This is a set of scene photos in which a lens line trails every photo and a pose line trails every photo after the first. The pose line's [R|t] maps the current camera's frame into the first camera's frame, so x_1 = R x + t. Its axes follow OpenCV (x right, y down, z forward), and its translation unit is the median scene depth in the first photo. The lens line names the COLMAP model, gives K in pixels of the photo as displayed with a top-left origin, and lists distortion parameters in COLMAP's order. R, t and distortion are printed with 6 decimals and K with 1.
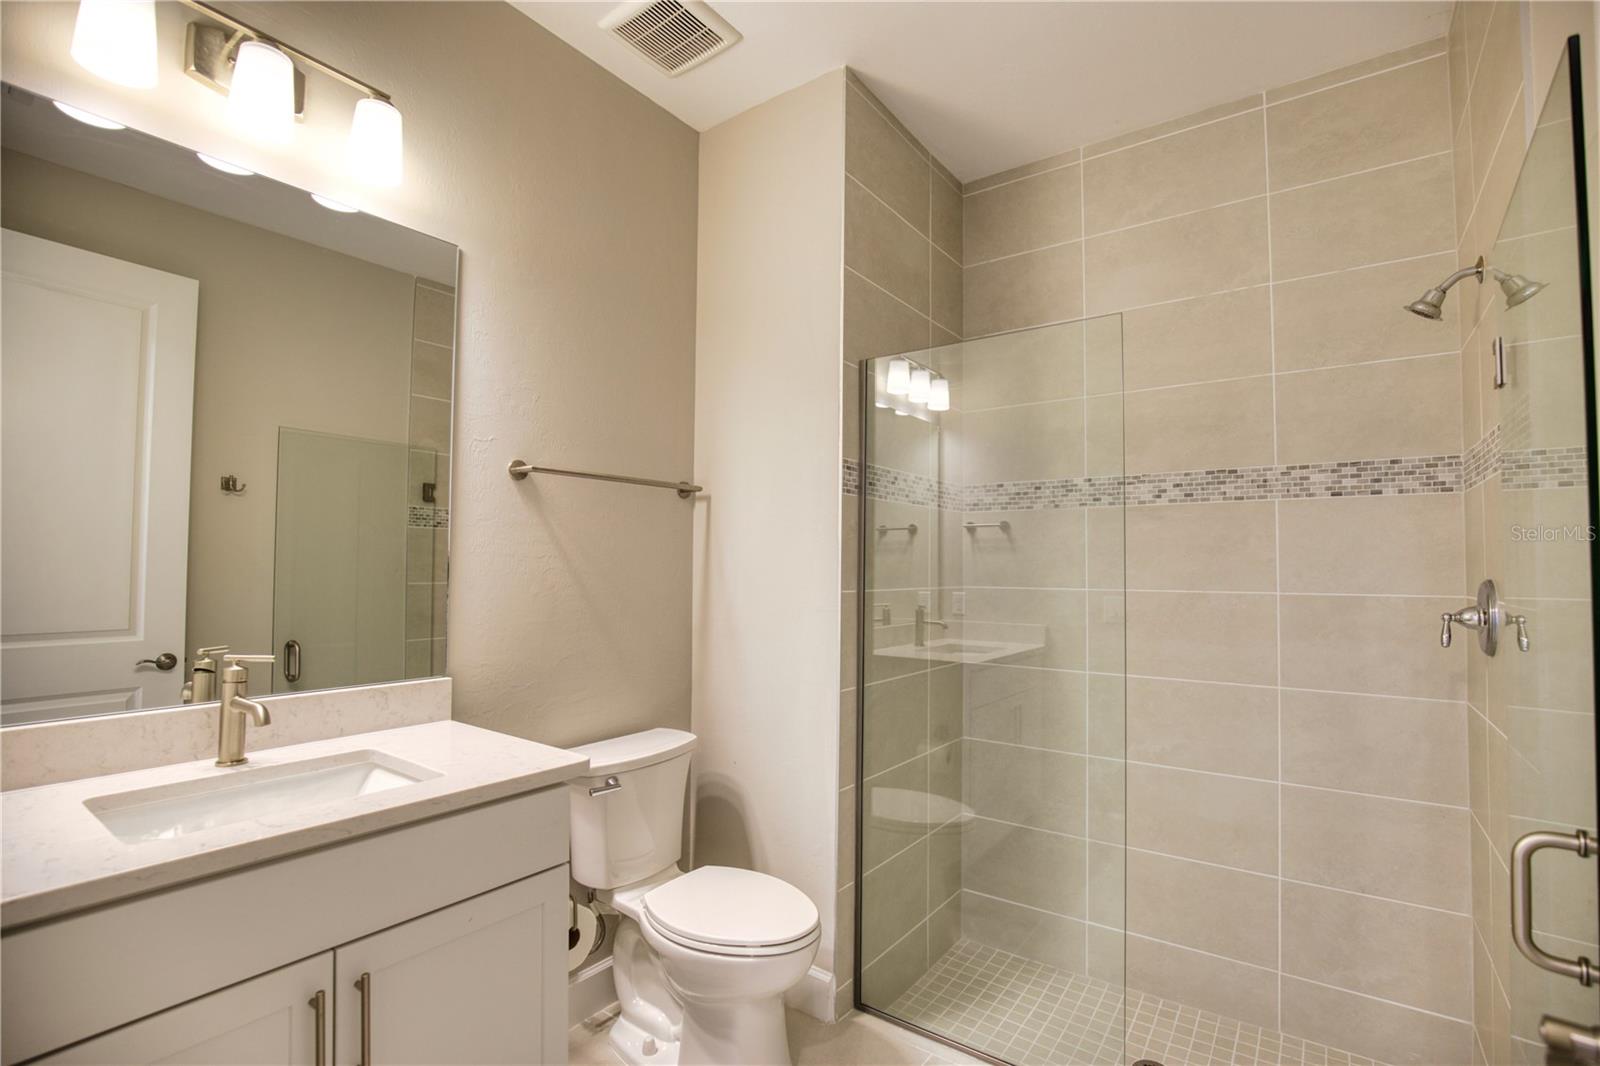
lens RADIAL K [[729.3, 0, 804.6], [0, 729.3, 538.0], [0, 0, 1]] dist [-0.030299, 0.002417]
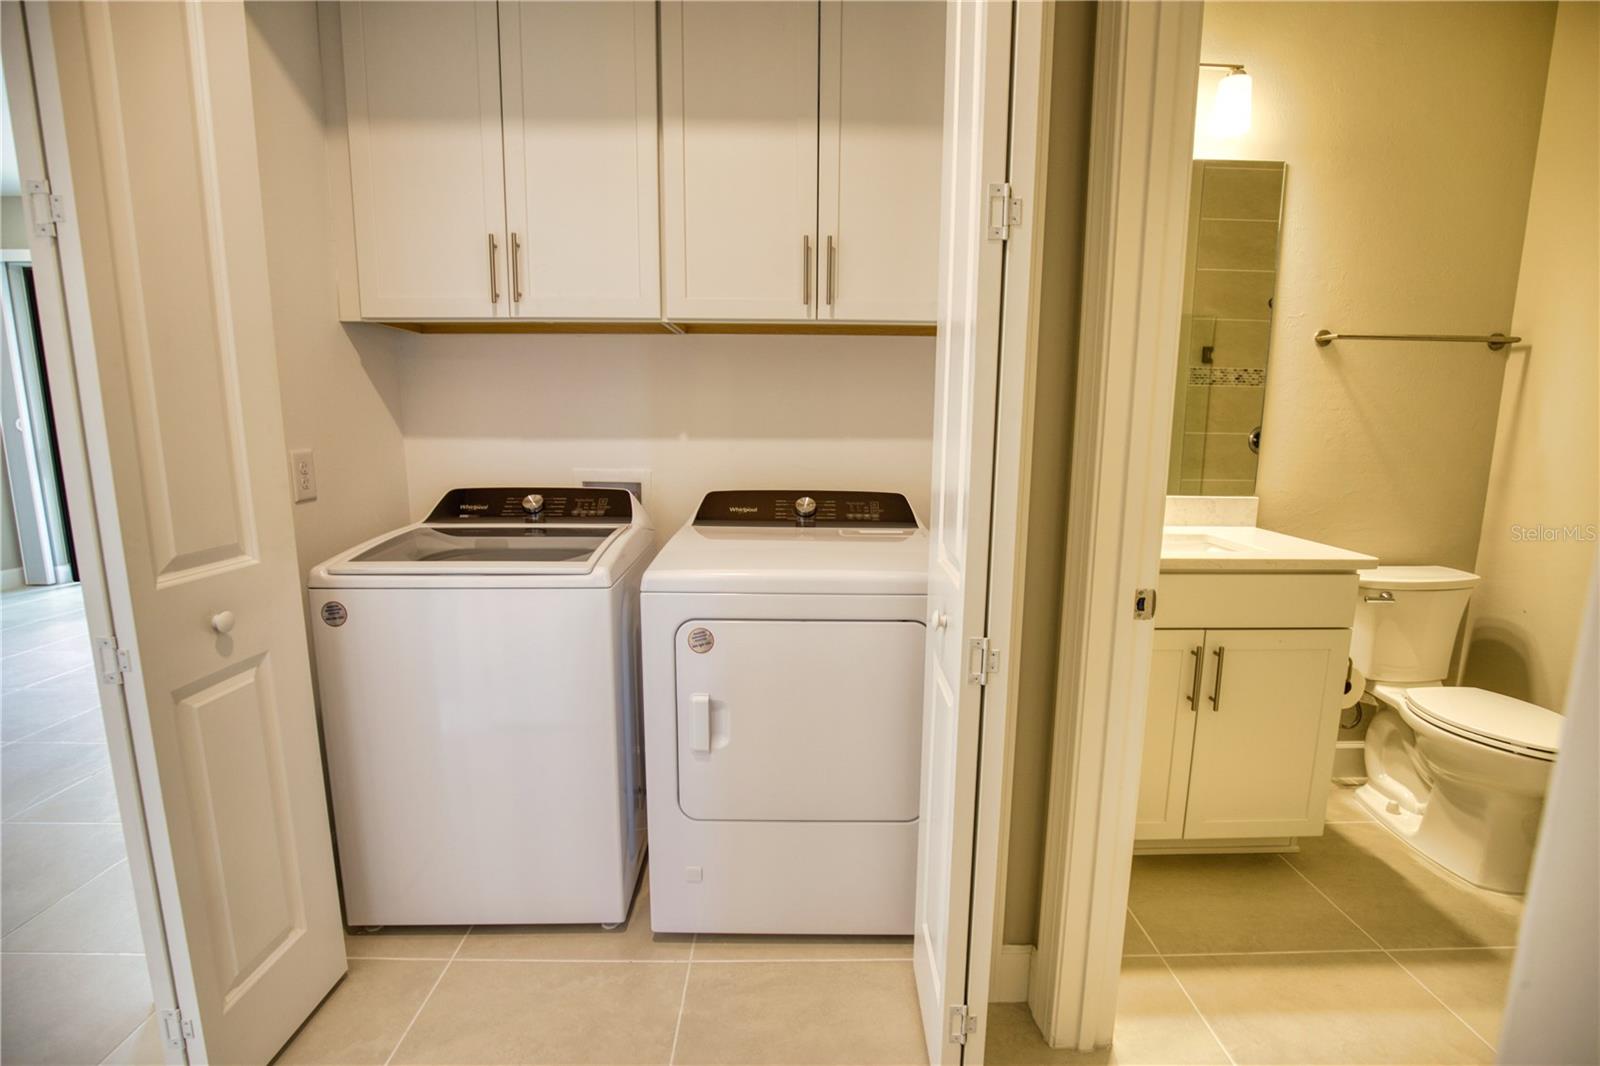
lens RADIAL K [[729.3, 0, 798.8], [0, 729.3, 537.5], [0, 0, 1]] dist [-0.030299, 0.002417]
pose [[0.604933, 0.127101, -0.786067, 0.066428], [0.030223, 0.982802, 0.182170, -0.008637], [0.795703, -0.133958, 0.590688, -0.462194]]
